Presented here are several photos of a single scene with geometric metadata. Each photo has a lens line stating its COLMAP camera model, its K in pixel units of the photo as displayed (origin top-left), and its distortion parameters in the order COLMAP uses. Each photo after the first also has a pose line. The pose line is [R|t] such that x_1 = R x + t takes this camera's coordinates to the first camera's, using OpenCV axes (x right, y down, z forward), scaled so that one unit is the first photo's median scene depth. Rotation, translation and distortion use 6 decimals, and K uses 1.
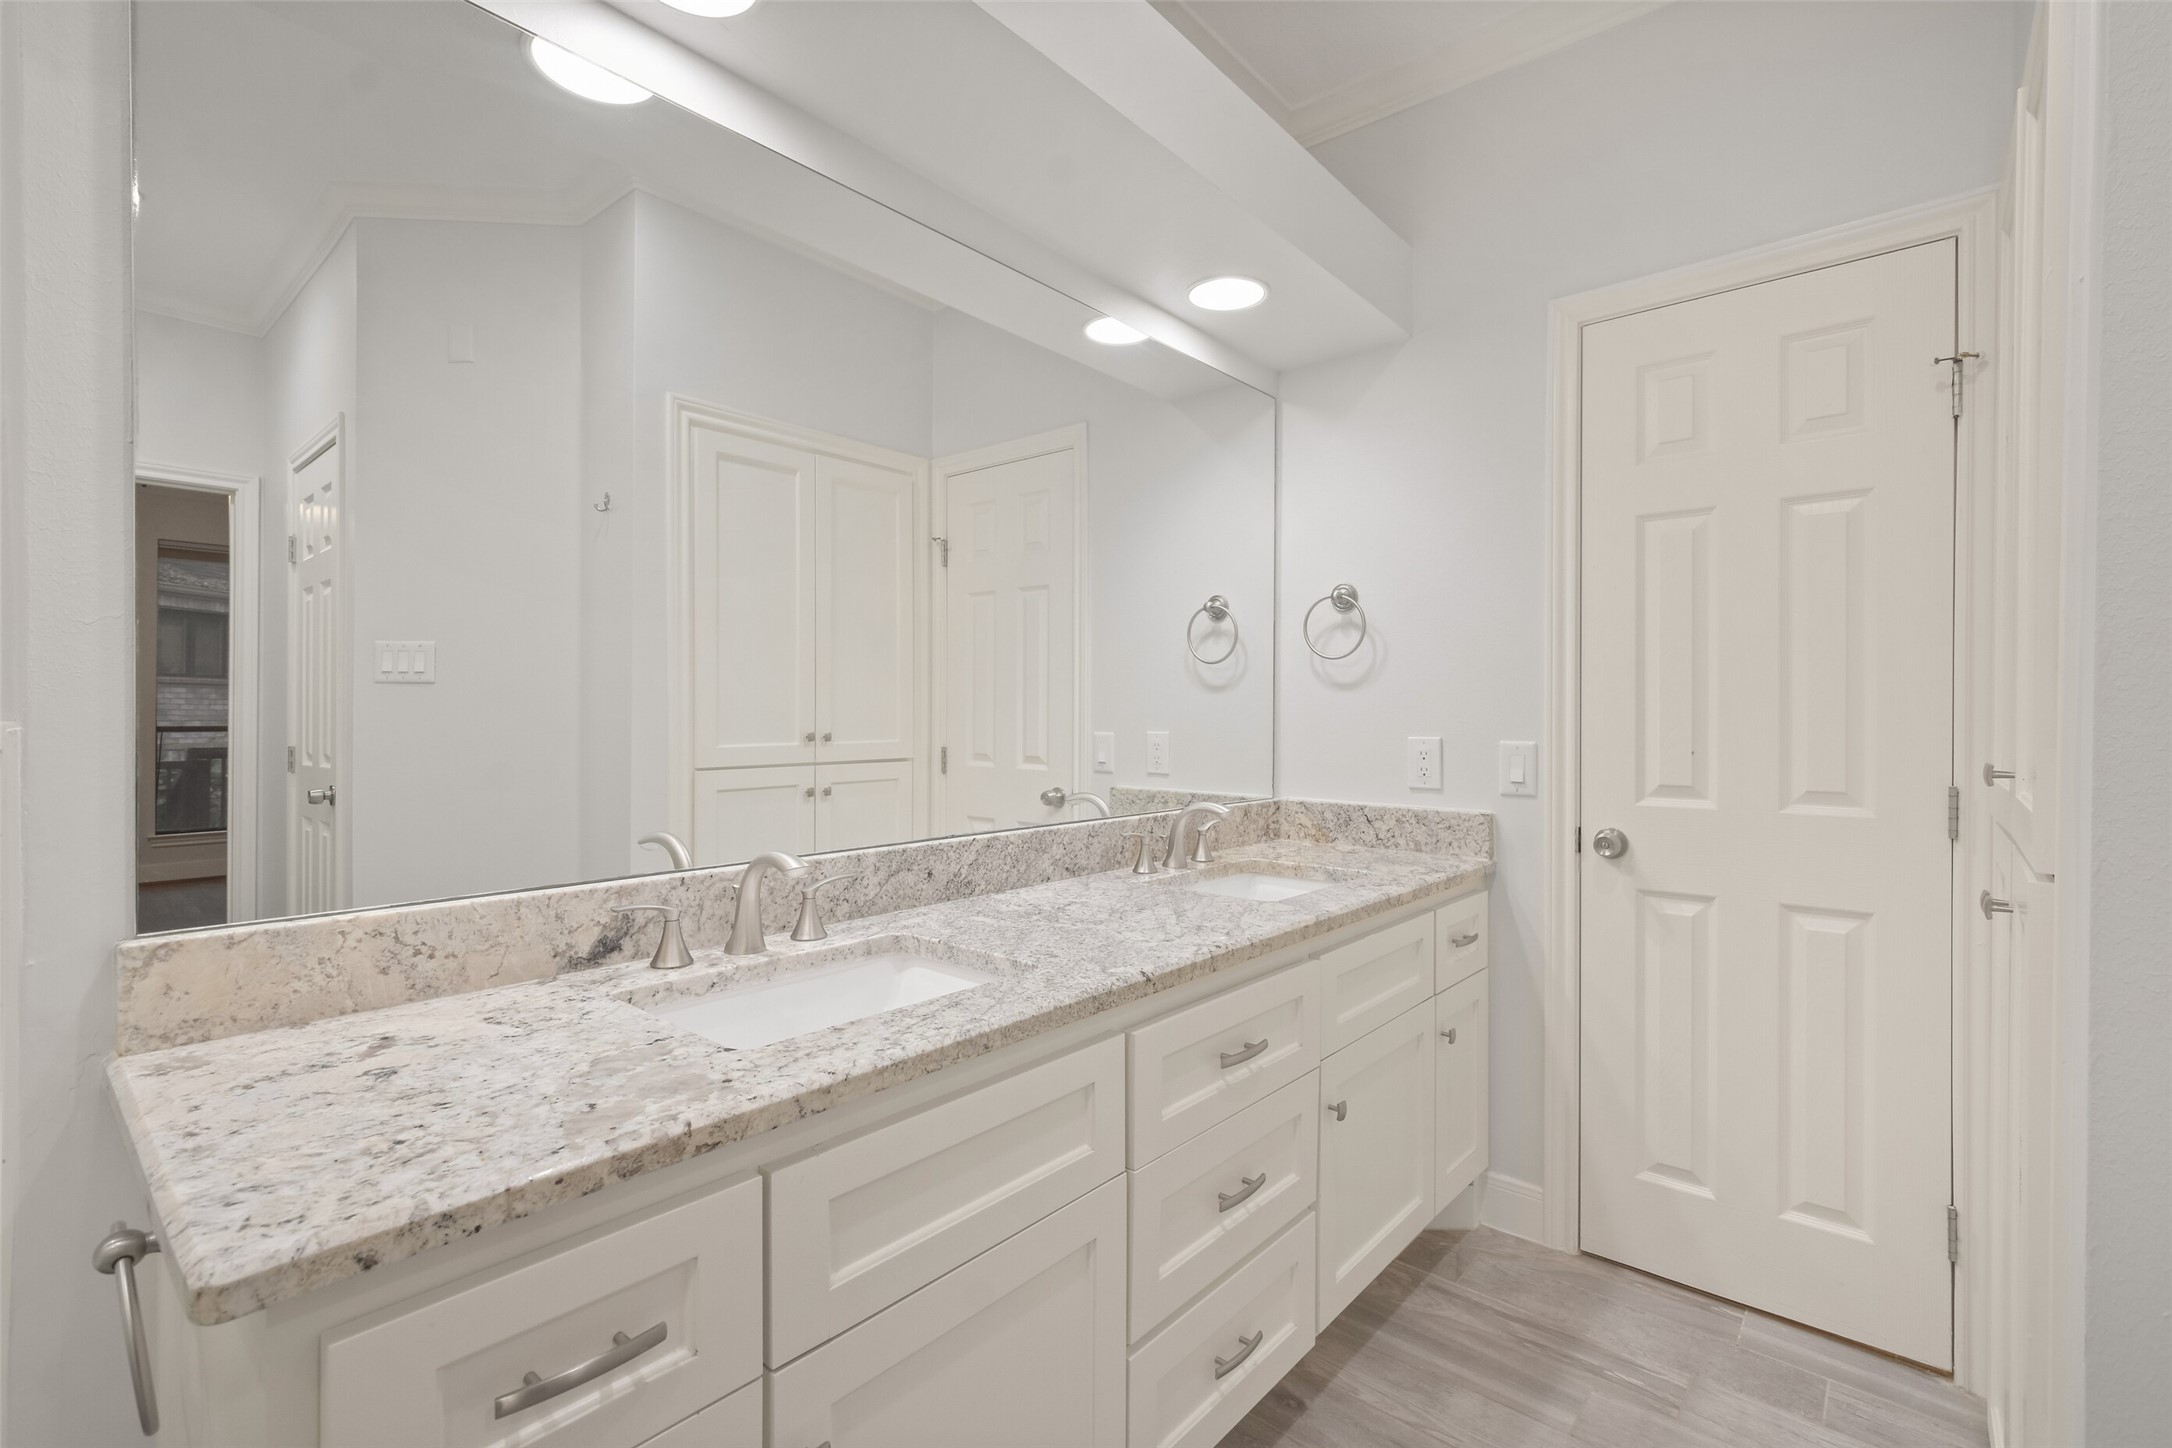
lens RADIAL K [[963.4, 0, 1087.1], [0, 963.4, 719.9], [0, 0, 1]] dist [0.012249, -0.011280]
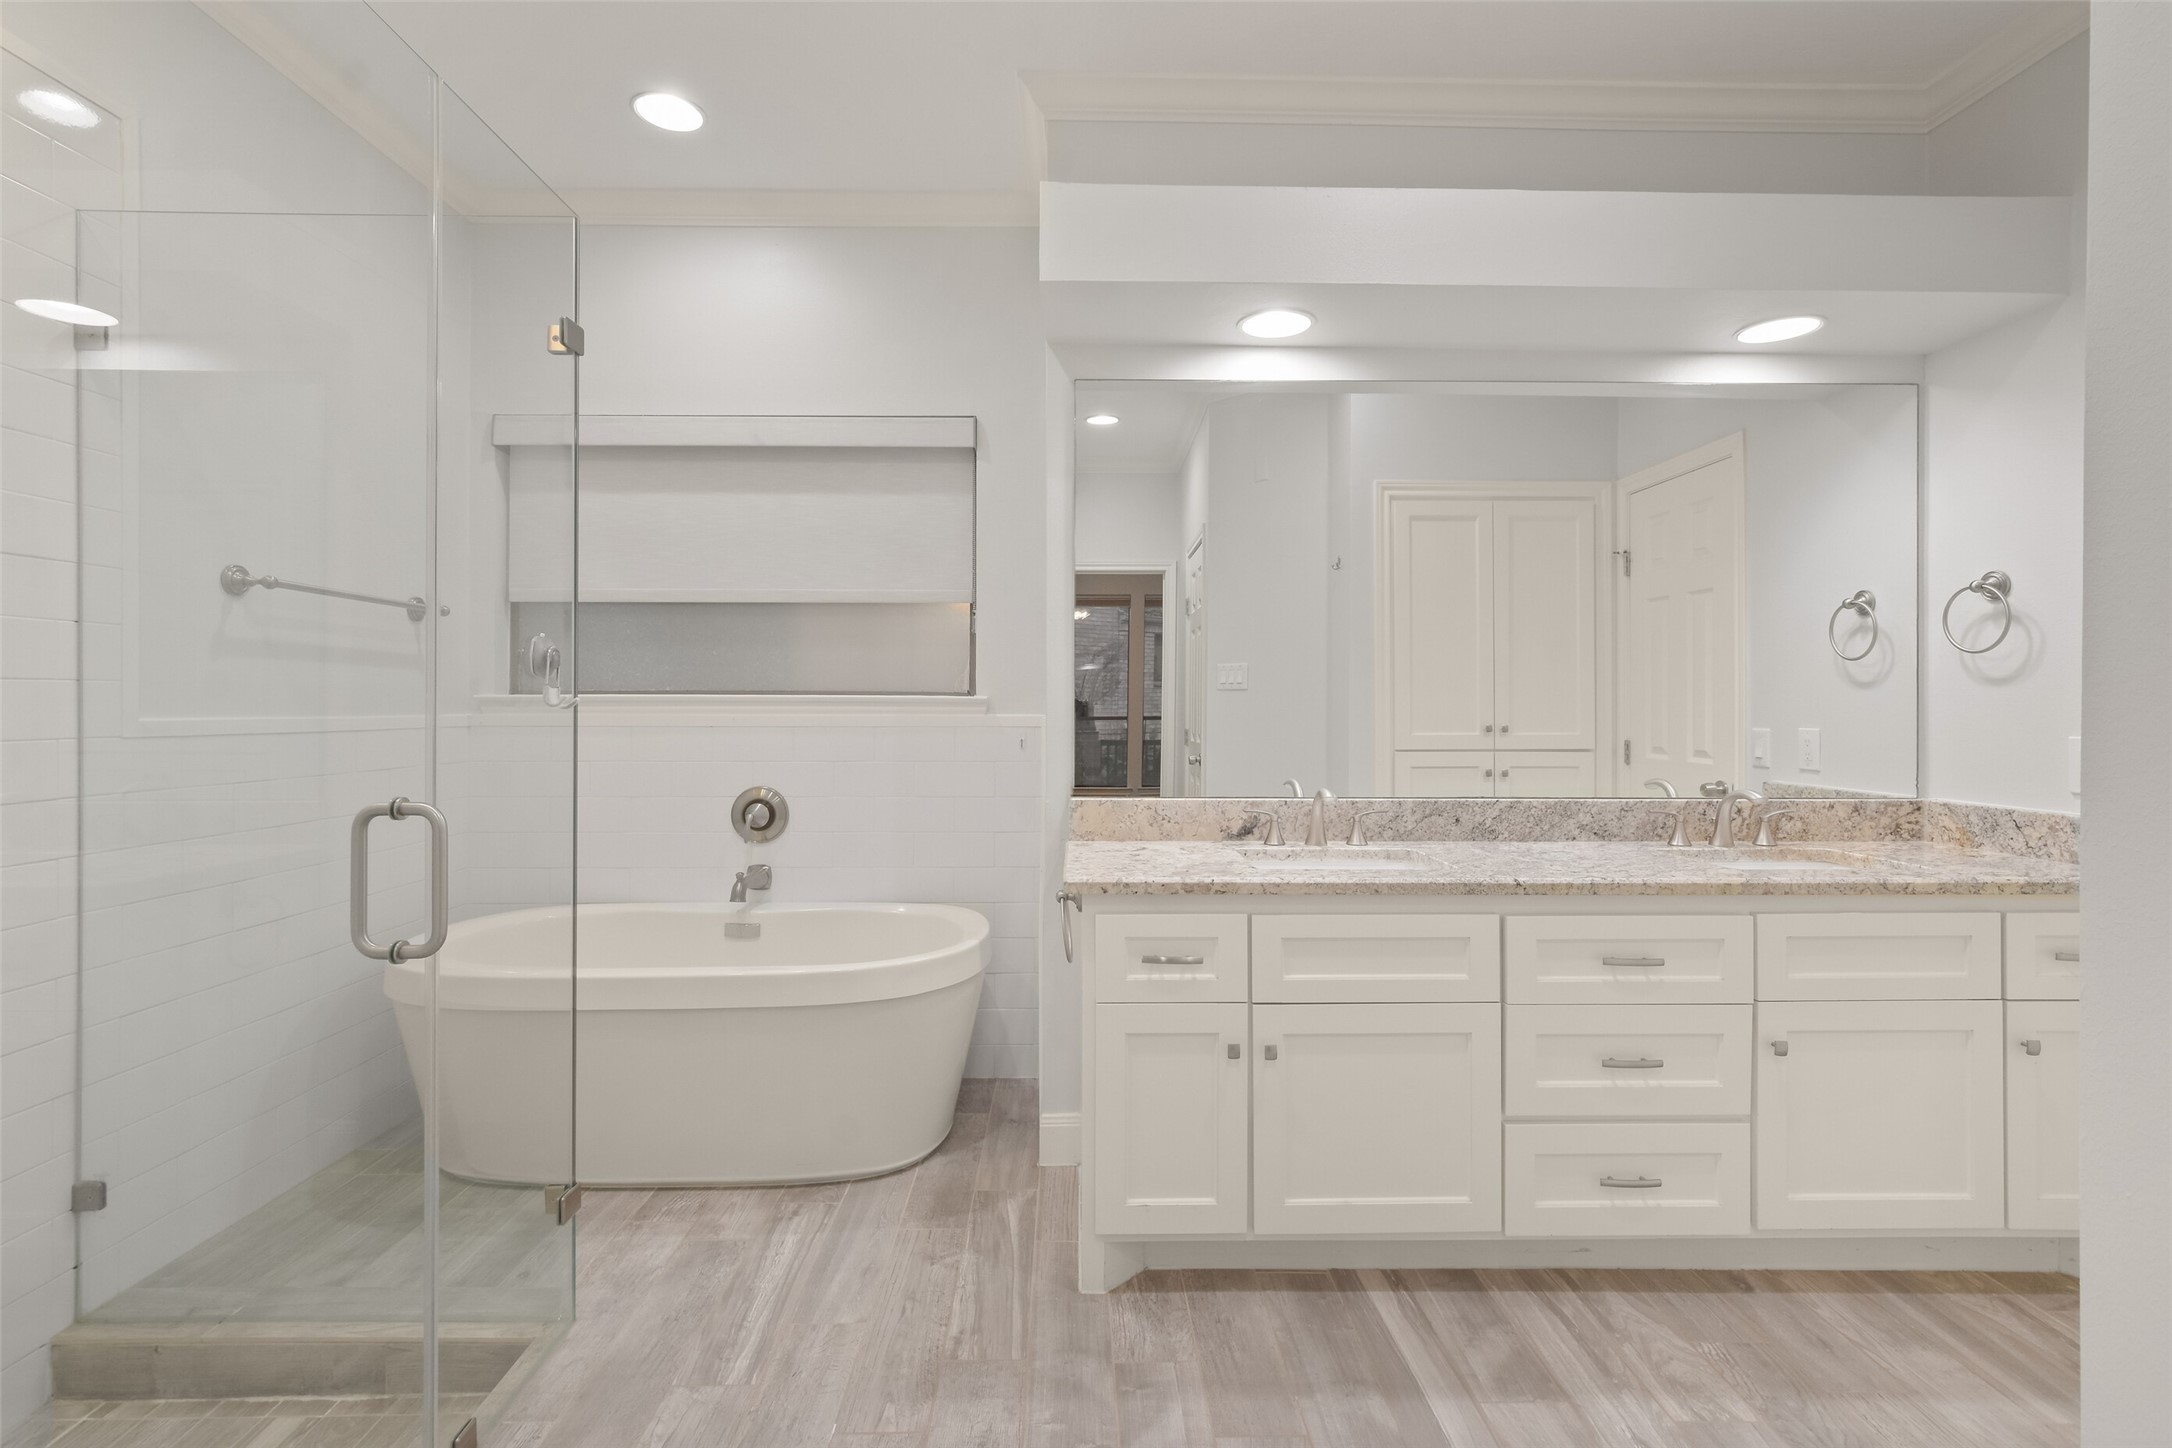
lens RADIAL K [[963.4, 0, 1087.1], [0, 963.4, 719.9], [0, 0, 1]] dist [0.012249, -0.011280]
pose [[0.665856, 0.007969, -0.746038, 0.408419], [-0.003434, 0.999965, 0.007616, -0.001913], [0.746073, -0.002510, 0.665860, -0.295370]]
